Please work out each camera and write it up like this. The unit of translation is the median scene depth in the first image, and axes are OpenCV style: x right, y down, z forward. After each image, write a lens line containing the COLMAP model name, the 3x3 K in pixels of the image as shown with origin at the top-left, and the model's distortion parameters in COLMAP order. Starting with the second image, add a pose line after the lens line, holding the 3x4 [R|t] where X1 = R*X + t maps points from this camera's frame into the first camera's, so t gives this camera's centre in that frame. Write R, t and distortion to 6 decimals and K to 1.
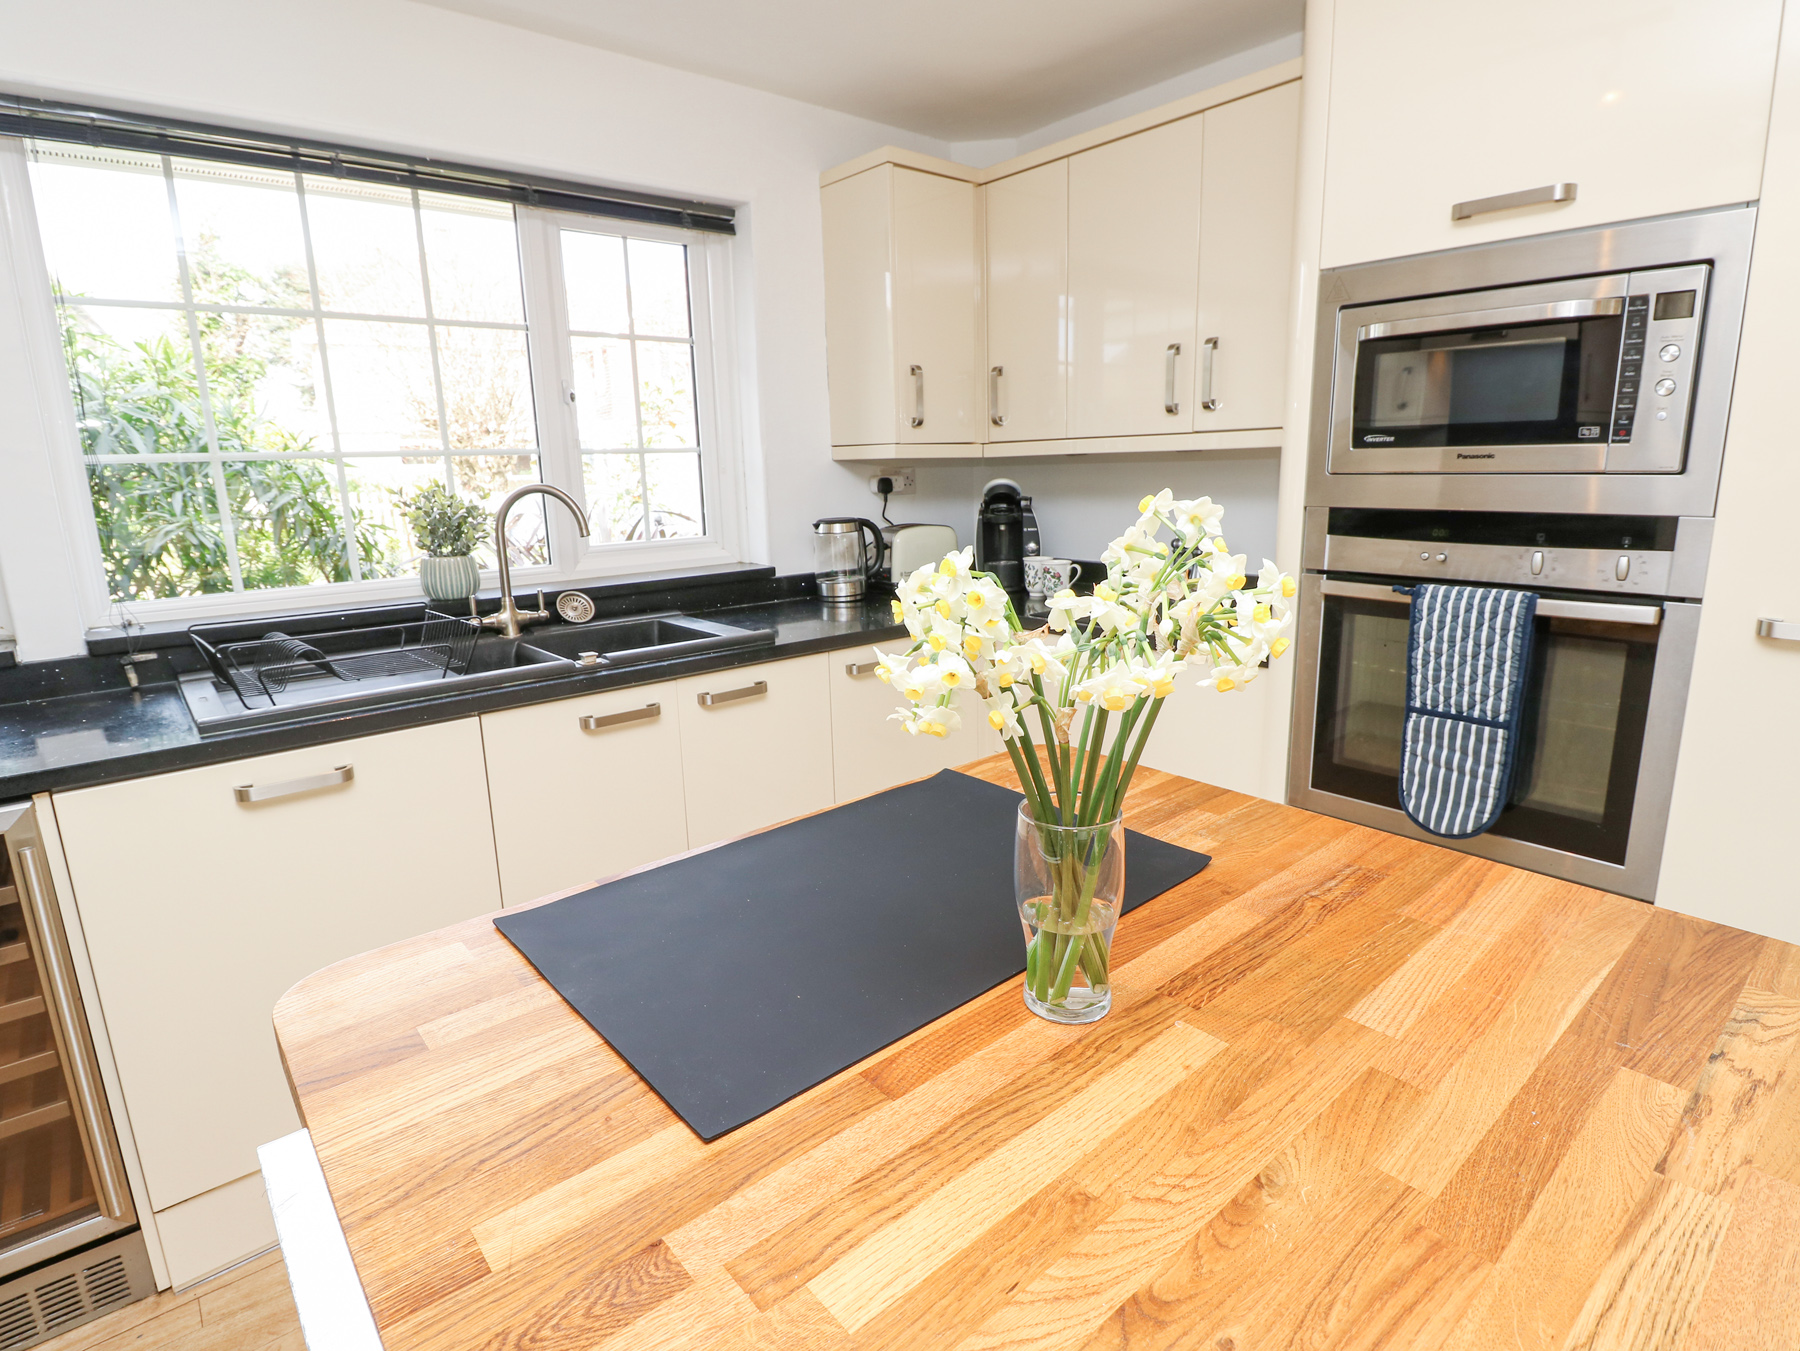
lens RADIAL K [[935.2, 0, 896.9], [0, 935.2, 663.7], [0, 0, 1]] dist [0.007269, -0.018181]
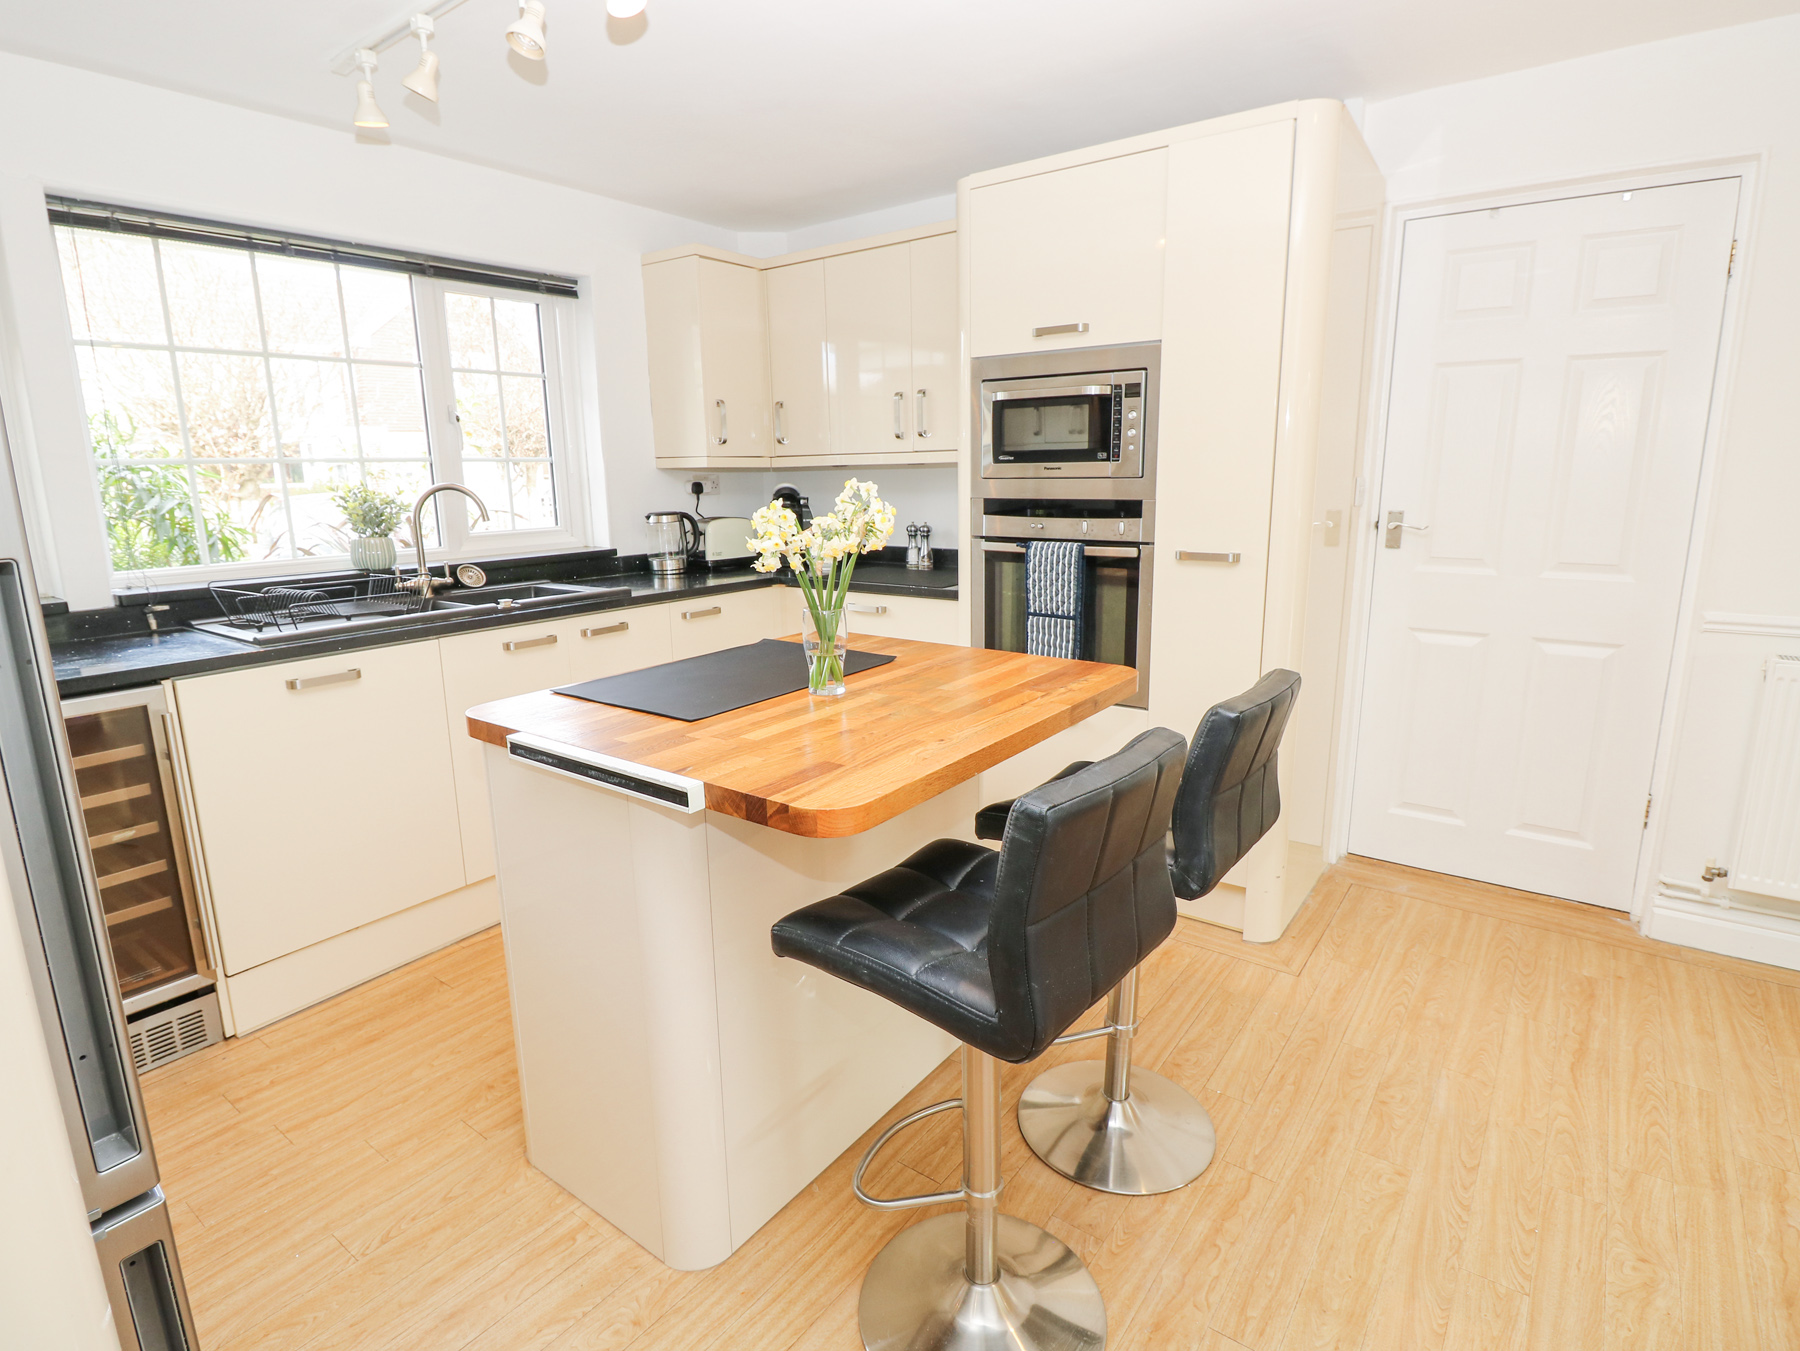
lens RADIAL K [[935.2, 0, 896.9], [0, 935.2, 663.7], [0, 0, 1]] dist [0.007269, -0.018181]
pose [[0.973558, -0.037968, 0.225263, -0.072868], [0.040700, 0.999143, -0.007493, 0.126303], [-0.224786, 0.016463, 0.974269, -0.554552]]
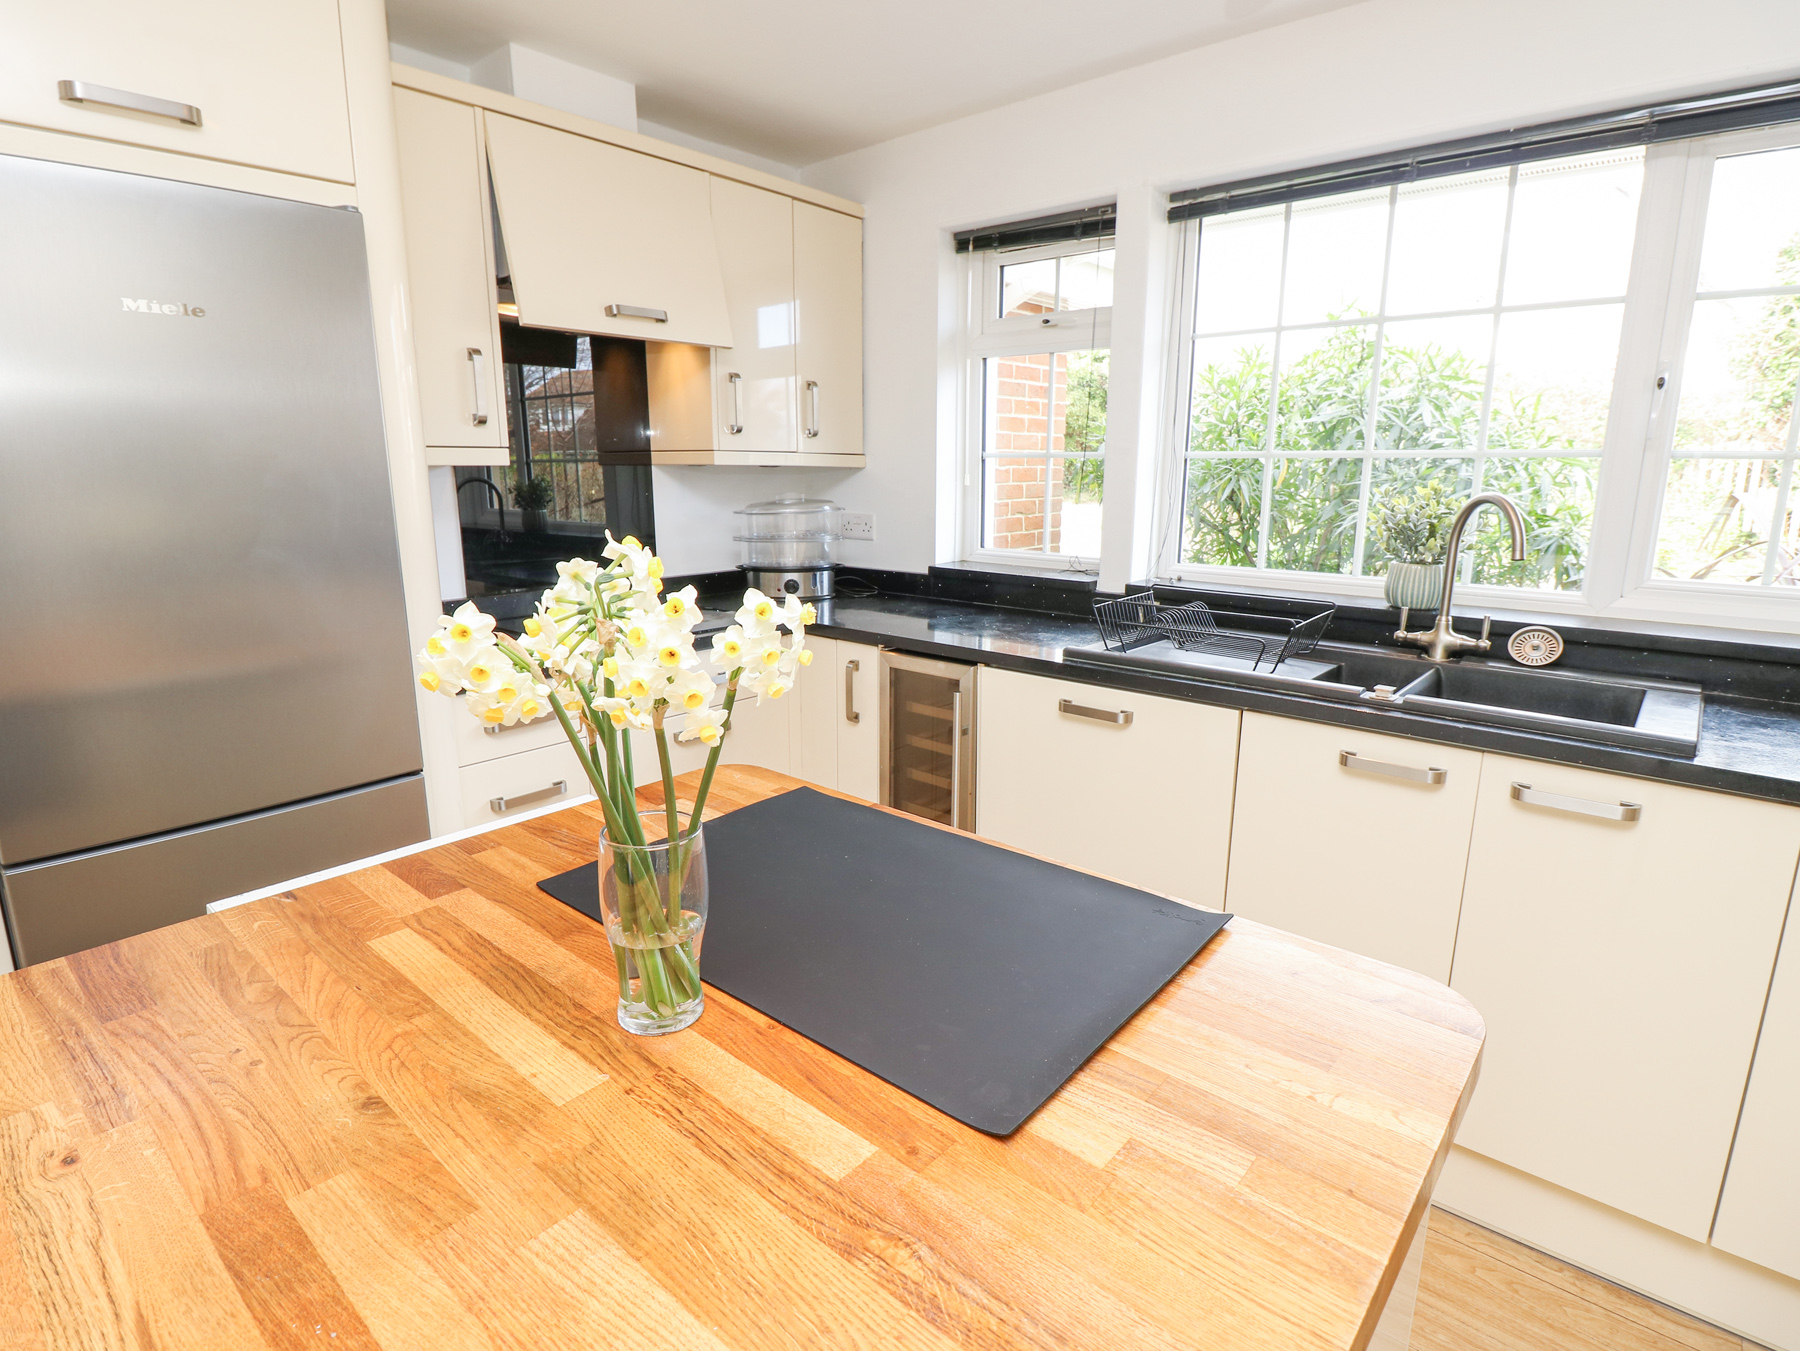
lens RADIAL K [[935.2, 0, 896.9], [0, 935.2, 663.7], [0, 0, 1]] dist [0.007269, -0.018181]
pose [[0.146284, 0.231139, -0.961861, 0.455991], [-0.215587, 0.956398, 0.197038, -0.109474], [0.965465, 0.178541, 0.189737, 0.398156]]
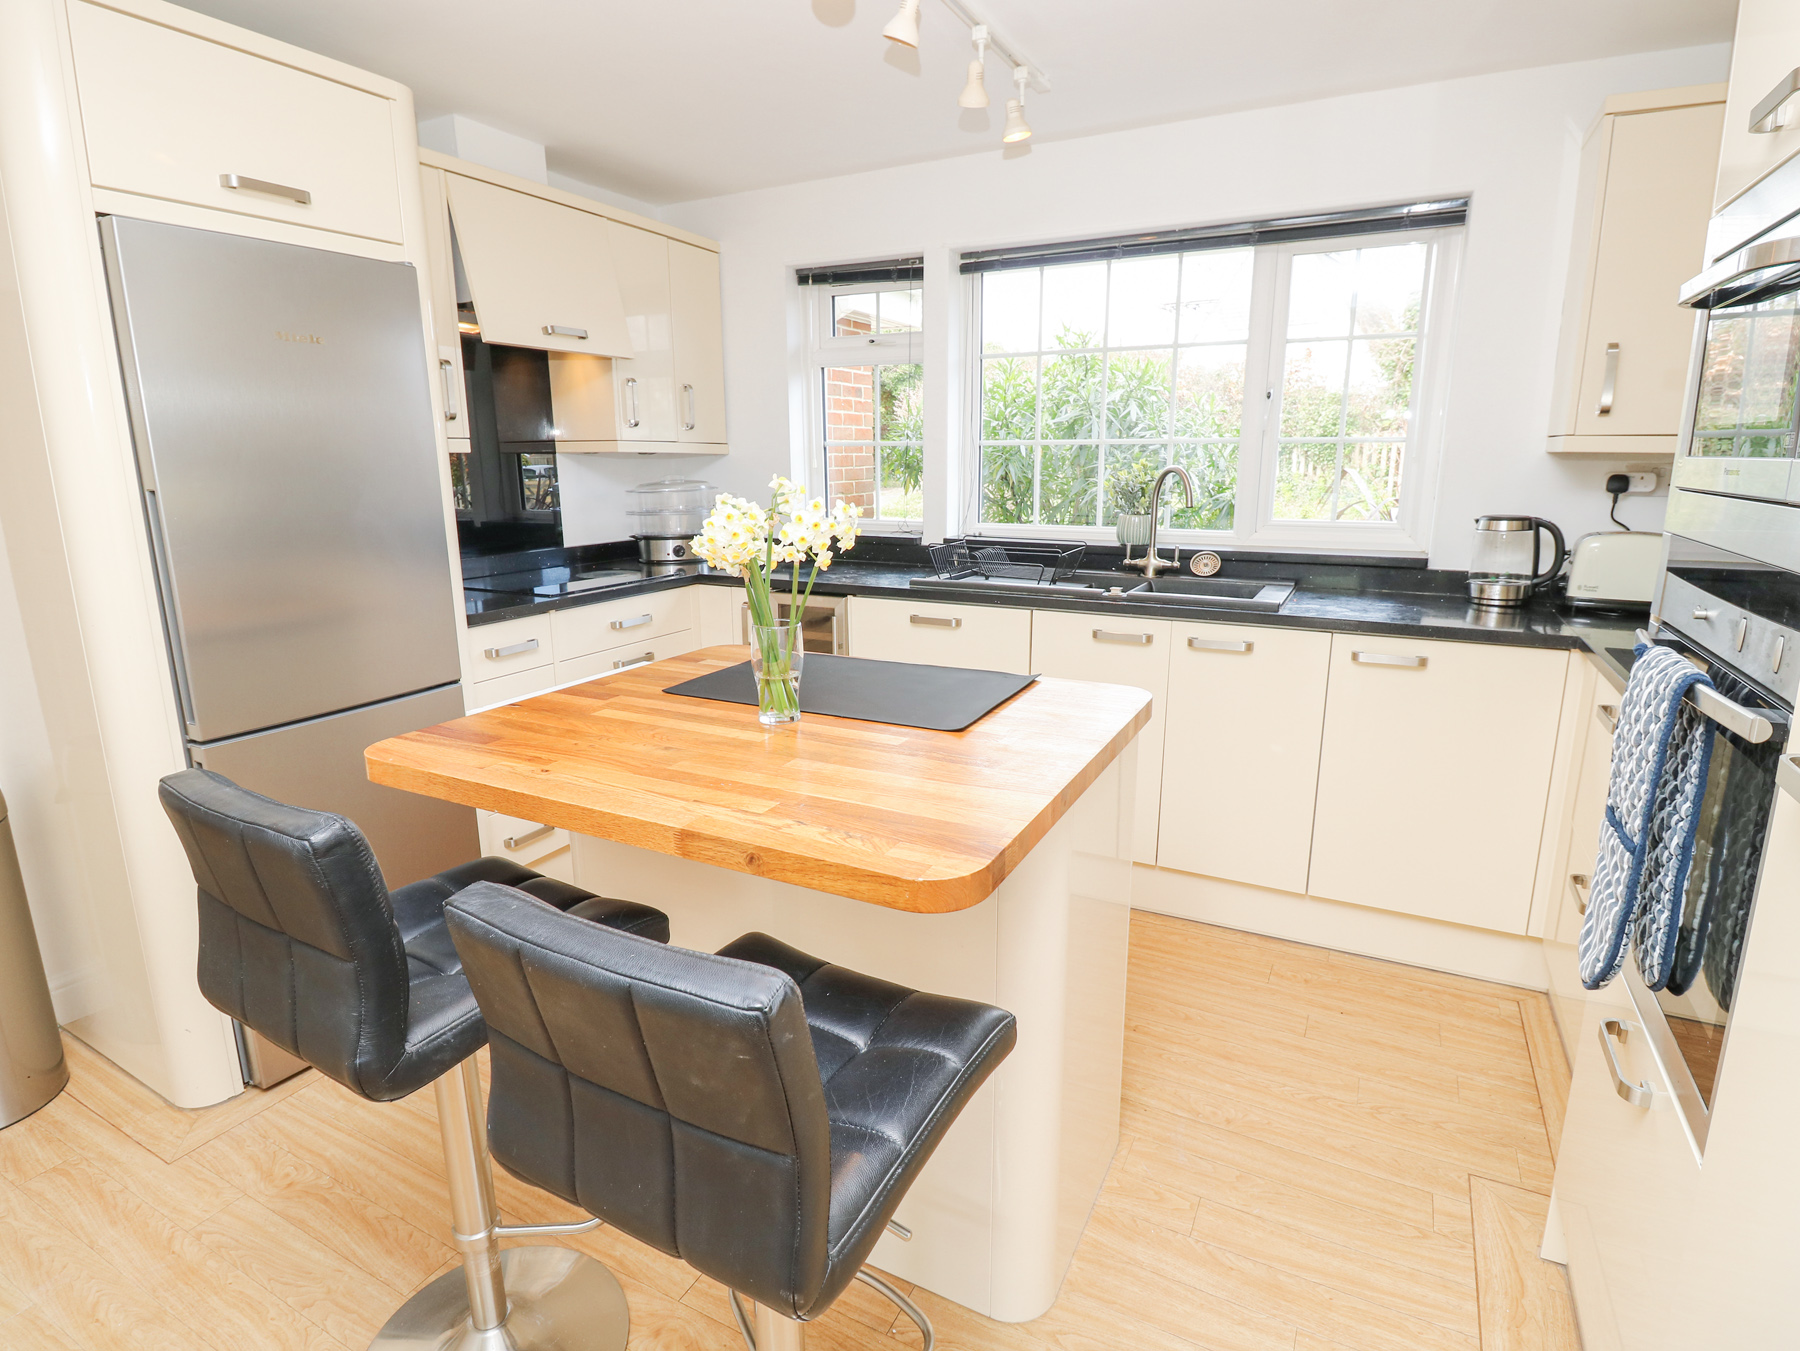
lens RADIAL K [[935.2, 0, 896.9], [0, 935.2, 663.7], [0, 0, 1]] dist [0.007269, -0.018181]
pose [[0.373729, 0.225141, -0.899799, 0.857061], [-0.202645, 0.966478, 0.157657, -0.056876], [0.905131, 0.123418, 0.406825, 0.151170]]
